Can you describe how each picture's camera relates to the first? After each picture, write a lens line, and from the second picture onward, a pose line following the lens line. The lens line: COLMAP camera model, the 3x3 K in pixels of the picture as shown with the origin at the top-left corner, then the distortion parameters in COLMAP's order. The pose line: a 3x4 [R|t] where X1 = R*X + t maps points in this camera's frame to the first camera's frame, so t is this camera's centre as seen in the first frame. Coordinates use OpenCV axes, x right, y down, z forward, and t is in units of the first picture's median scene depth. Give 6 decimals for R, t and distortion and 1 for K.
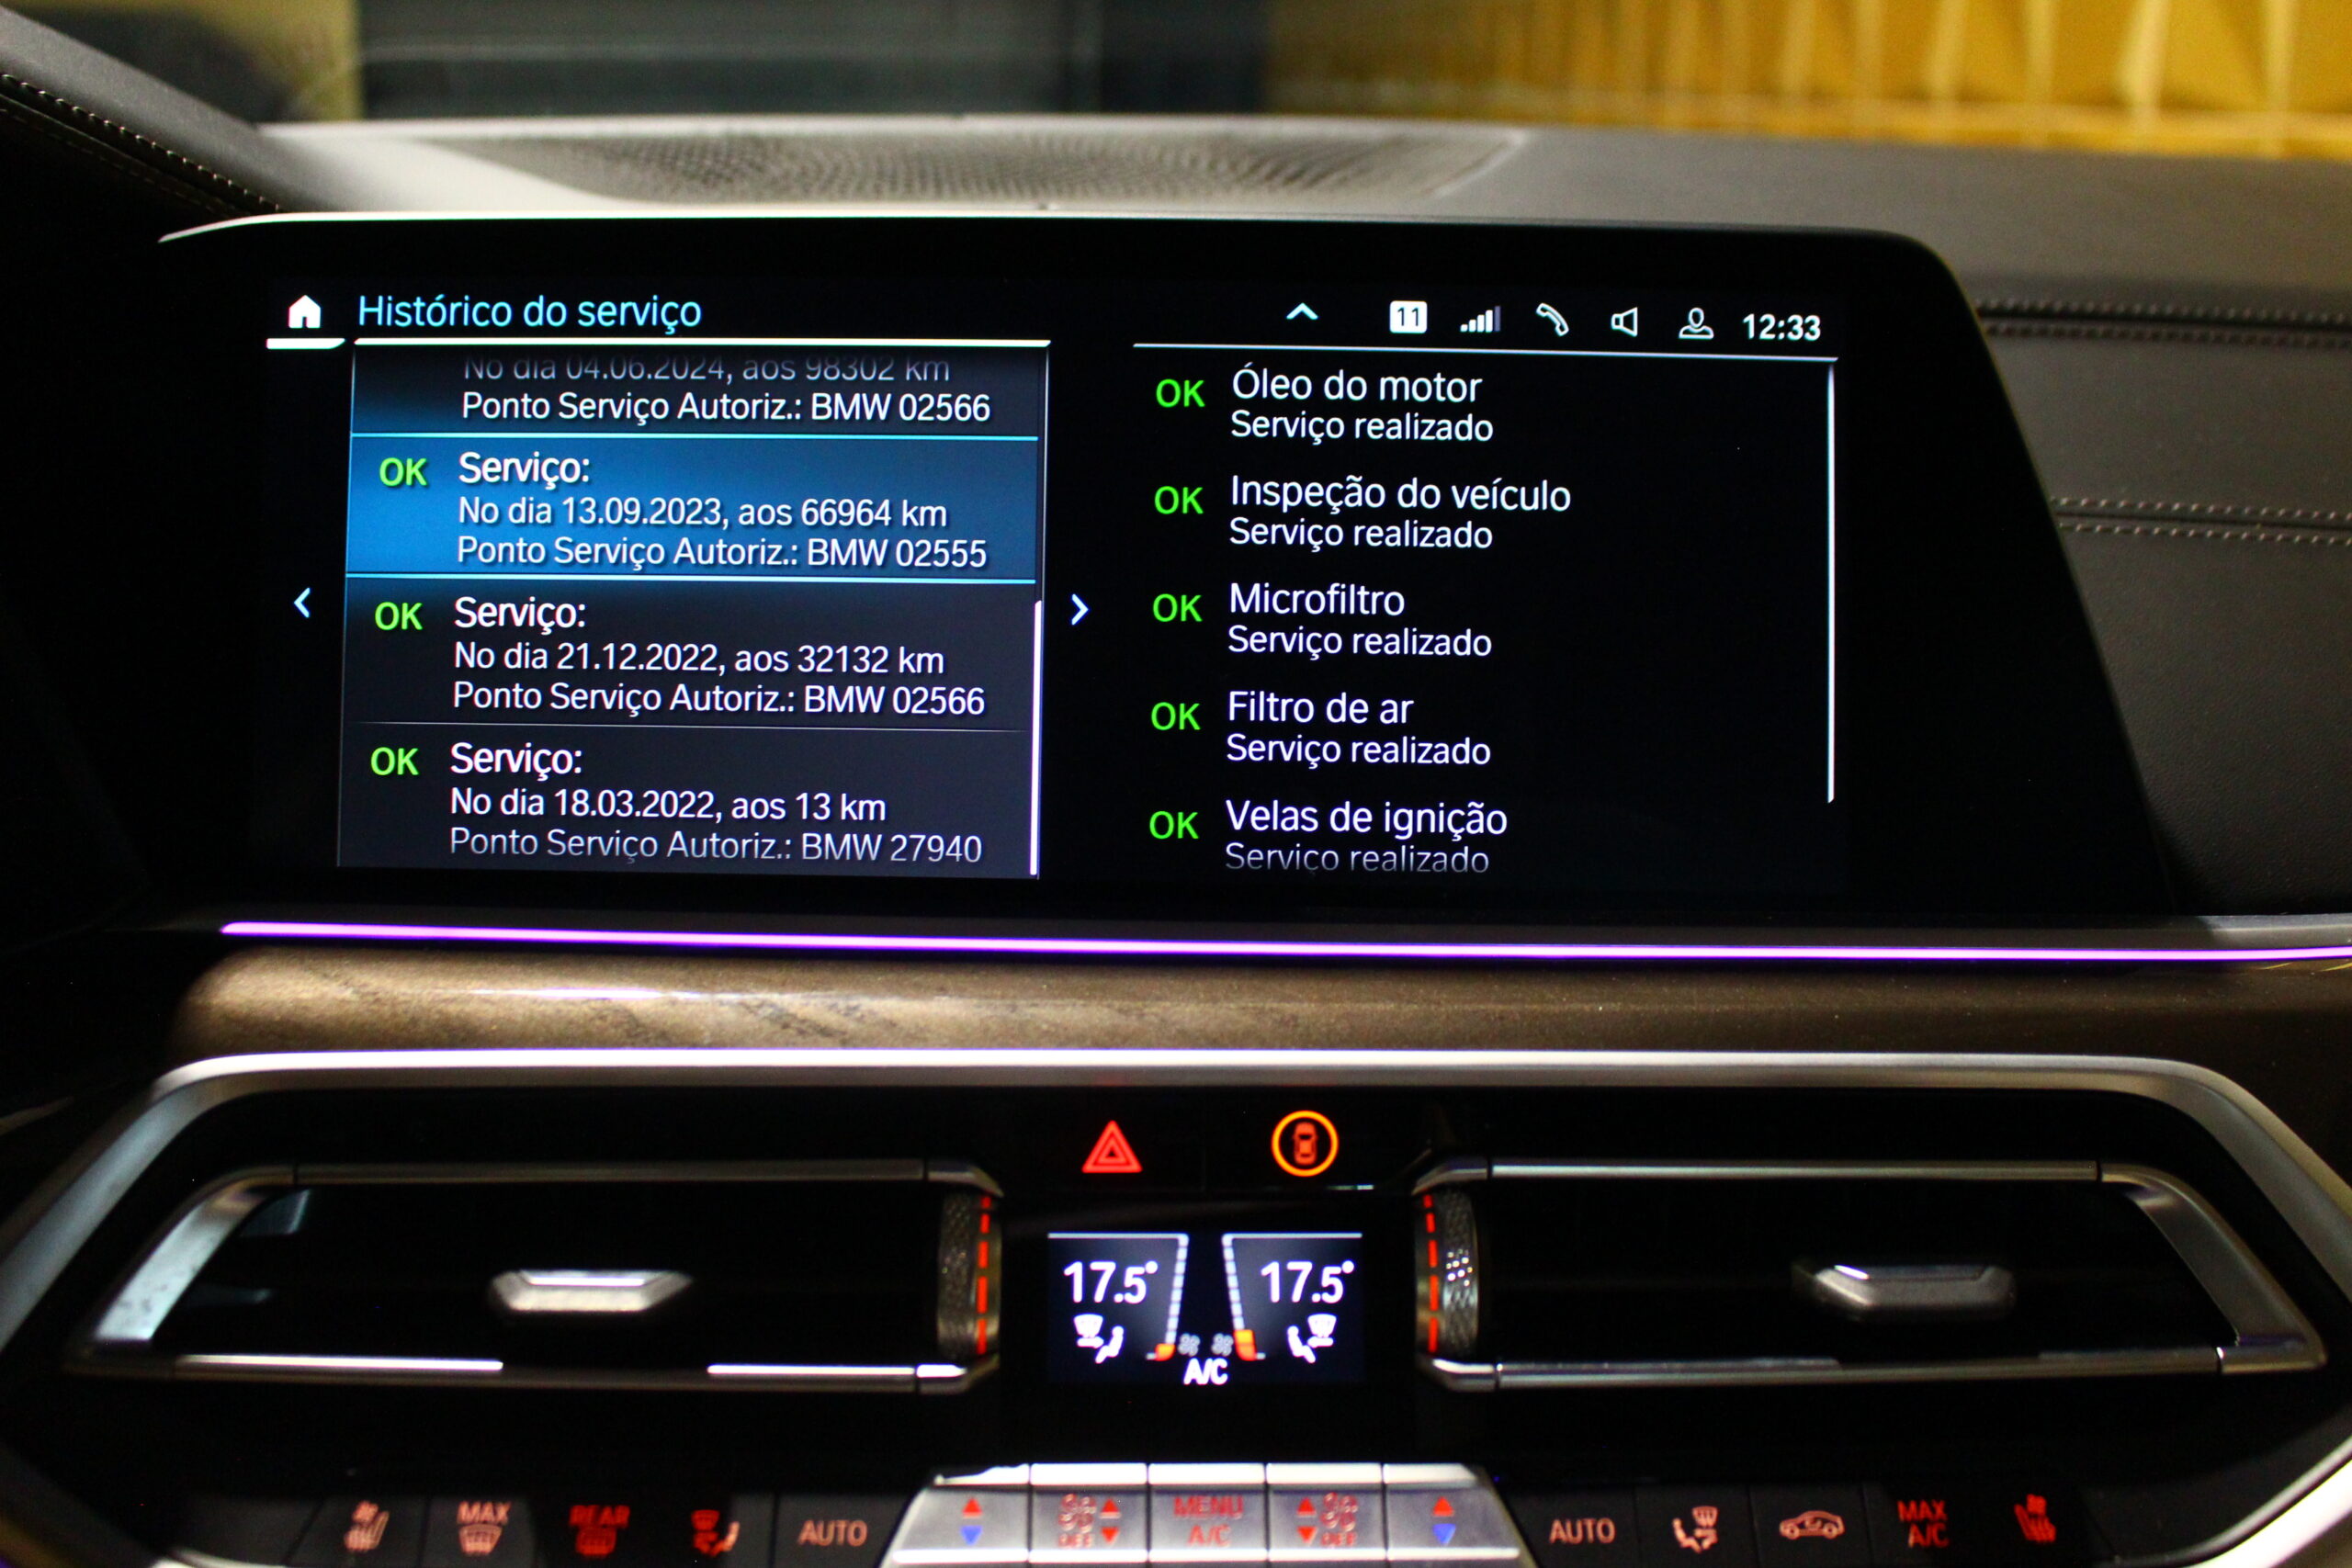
lens RADIAL K [[1566.3, 0, 1176.0], [0, 1566.3, 784.0], [0, 0, 1]] dist [-0.004872, -0.000472]
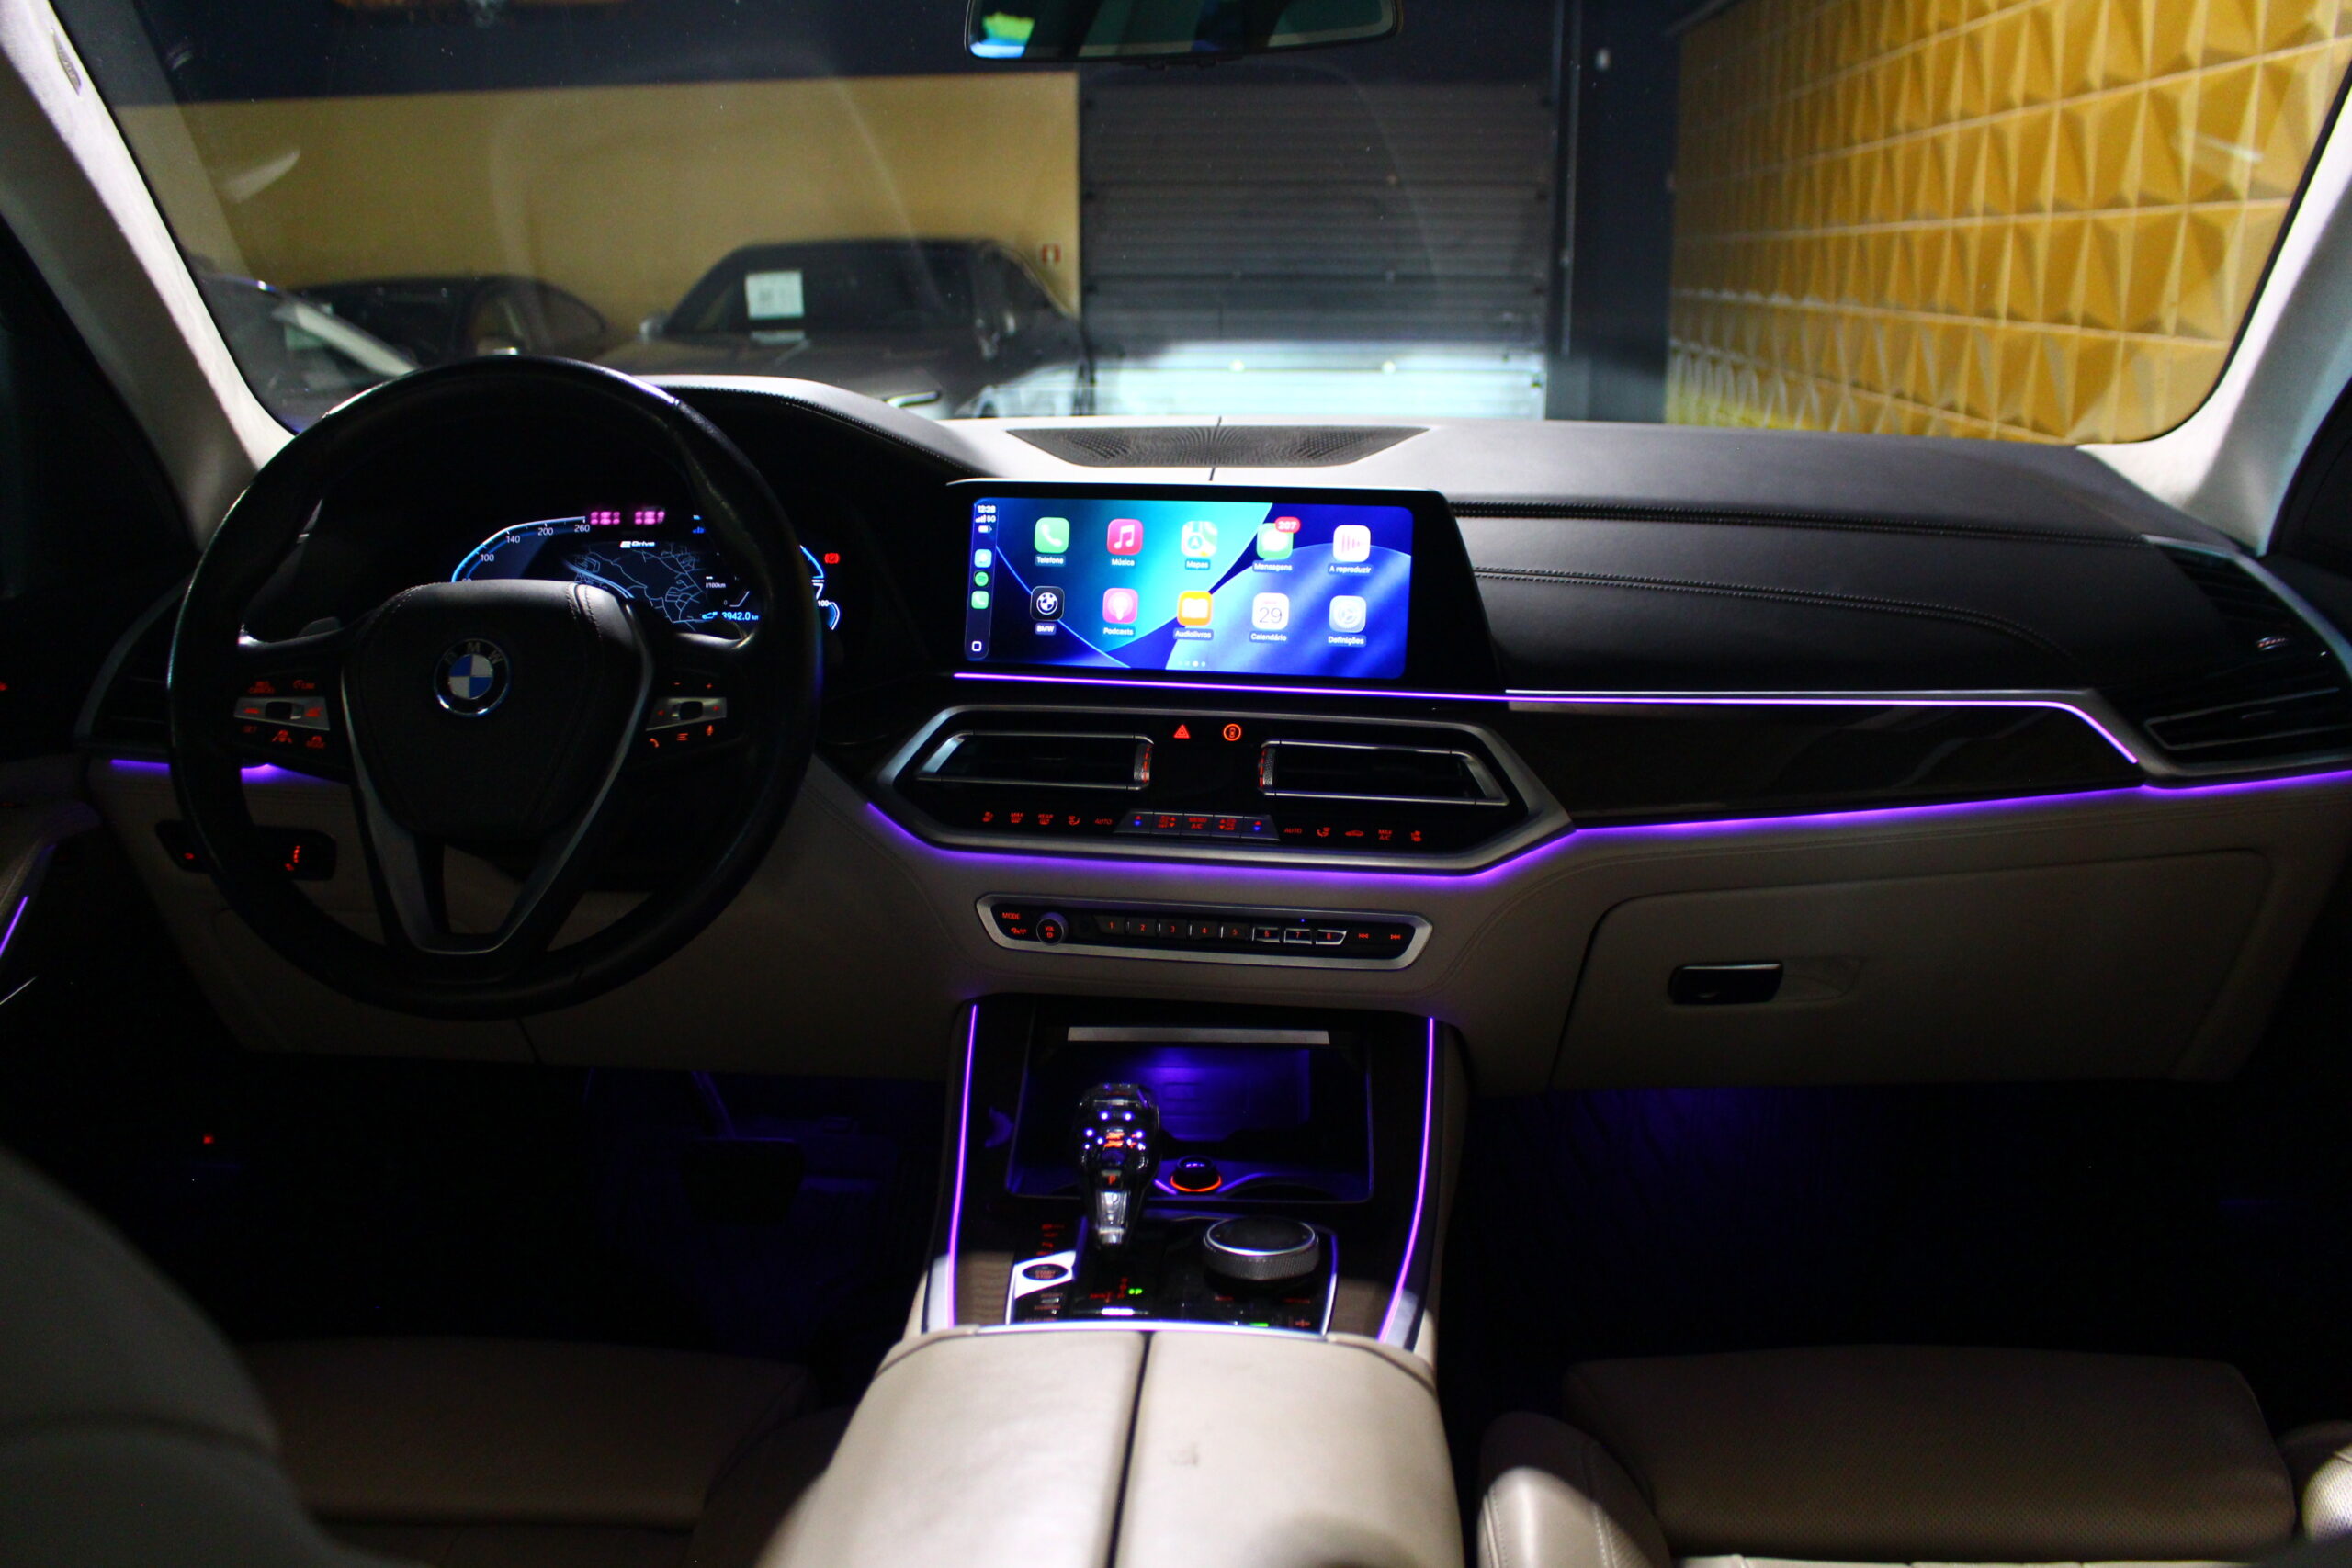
lens RADIAL K [[1950.2, 0, 1176.0], [0, 1950.2, 784.0], [0, 0, 1]] dist [-0.005535, 0.000869]
pose [[0.969128, 0.041144, -0.243100, 1.070428], [-0.066214, 0.993189, -0.095872, 0.794399], [0.237500, 0.109009, 0.965252, -3.445021]]
